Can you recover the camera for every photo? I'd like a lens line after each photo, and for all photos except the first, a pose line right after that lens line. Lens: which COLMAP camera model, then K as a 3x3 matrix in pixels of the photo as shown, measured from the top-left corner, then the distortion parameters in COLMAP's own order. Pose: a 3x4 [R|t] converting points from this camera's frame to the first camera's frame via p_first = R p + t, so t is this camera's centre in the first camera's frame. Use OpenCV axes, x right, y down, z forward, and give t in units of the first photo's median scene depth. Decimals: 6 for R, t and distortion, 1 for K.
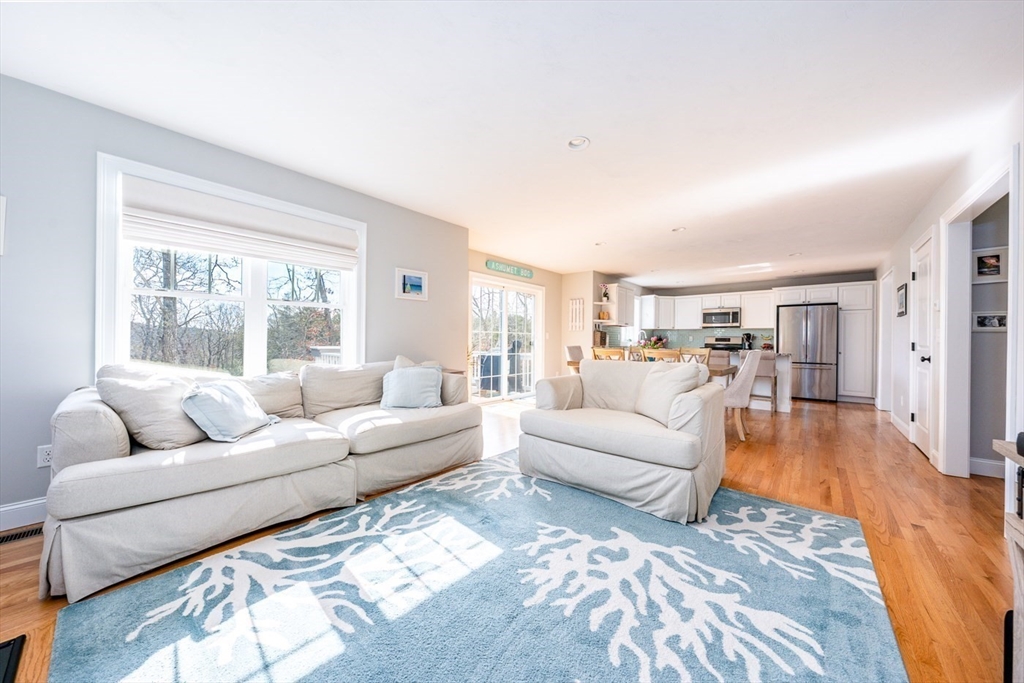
lens RADIAL K [[350.6, 0, 510.0], [0, 350.6, 341.0], [0, 0, 1]] dist [-0.002300, -0.000345]
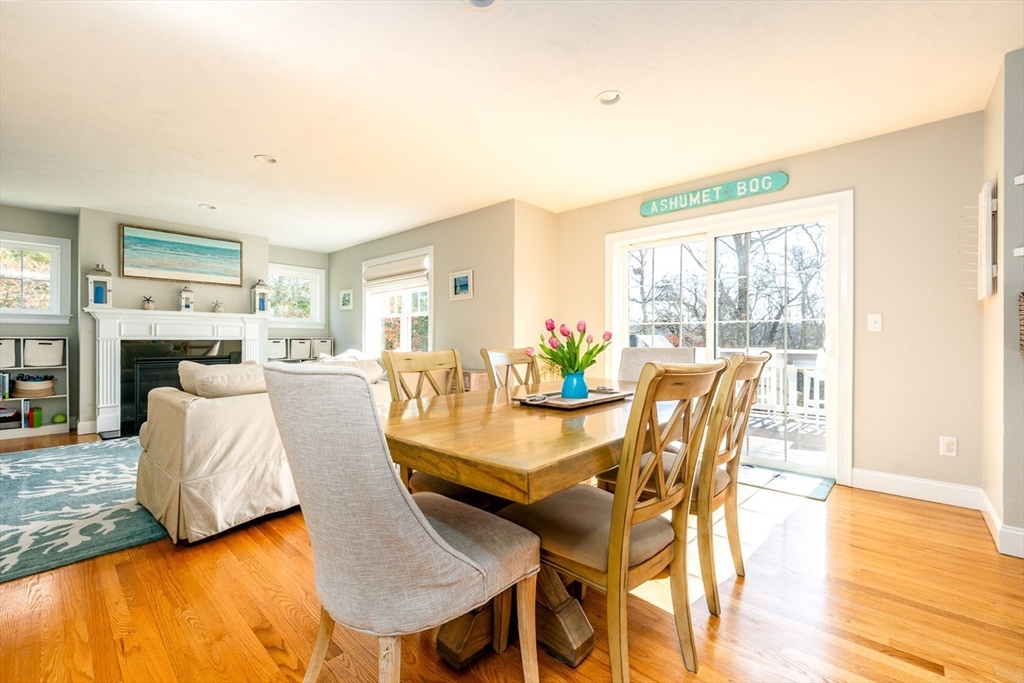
lens RADIAL K [[433.2, 0, 509.9], [0, 433.2, 334.7], [0, 0, 1]] dist [0.004510, -0.000974]
pose [[-0.031375, -0.019671, -0.999314, 1.246930], [-0.003958, 0.999801, -0.019556, 0.016505], [0.999500, 0.003342, -0.031447, 1.464603]]
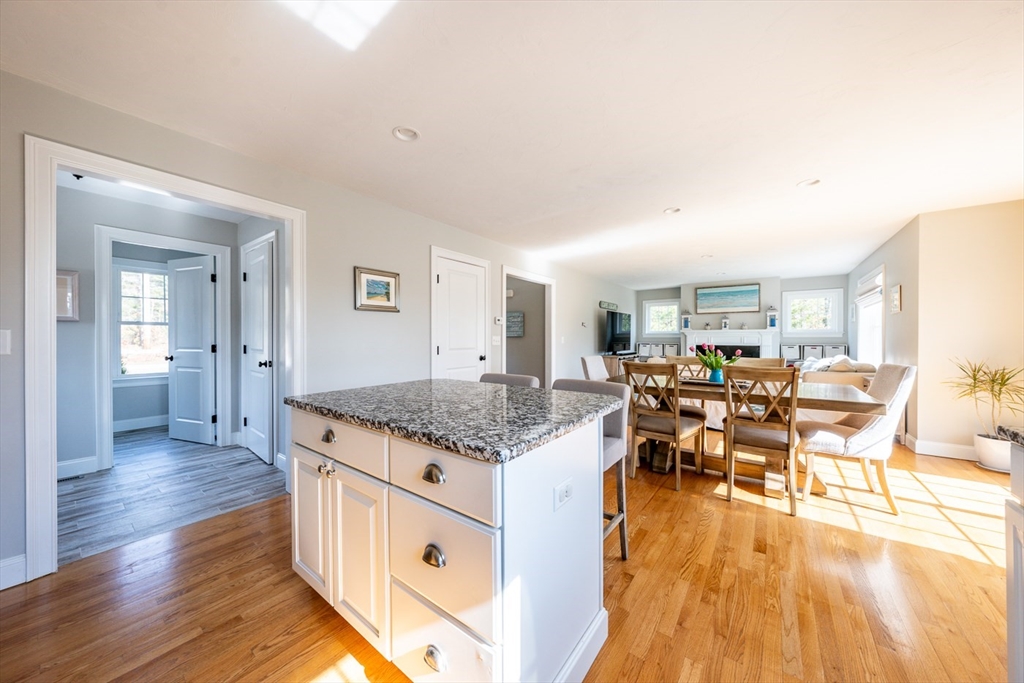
lens RADIAL K [[350.6, 0, 510.6], [0, 350.6, 339.8], [0, 0, 1]] dist [-0.002300, -0.000345]
pose [[-0.997150, -0.011687, -0.074528, 1.276255], [-0.012163, 0.999908, 0.005949, -0.028574], [0.074452, 0.006838, -0.997201, 2.506400]]
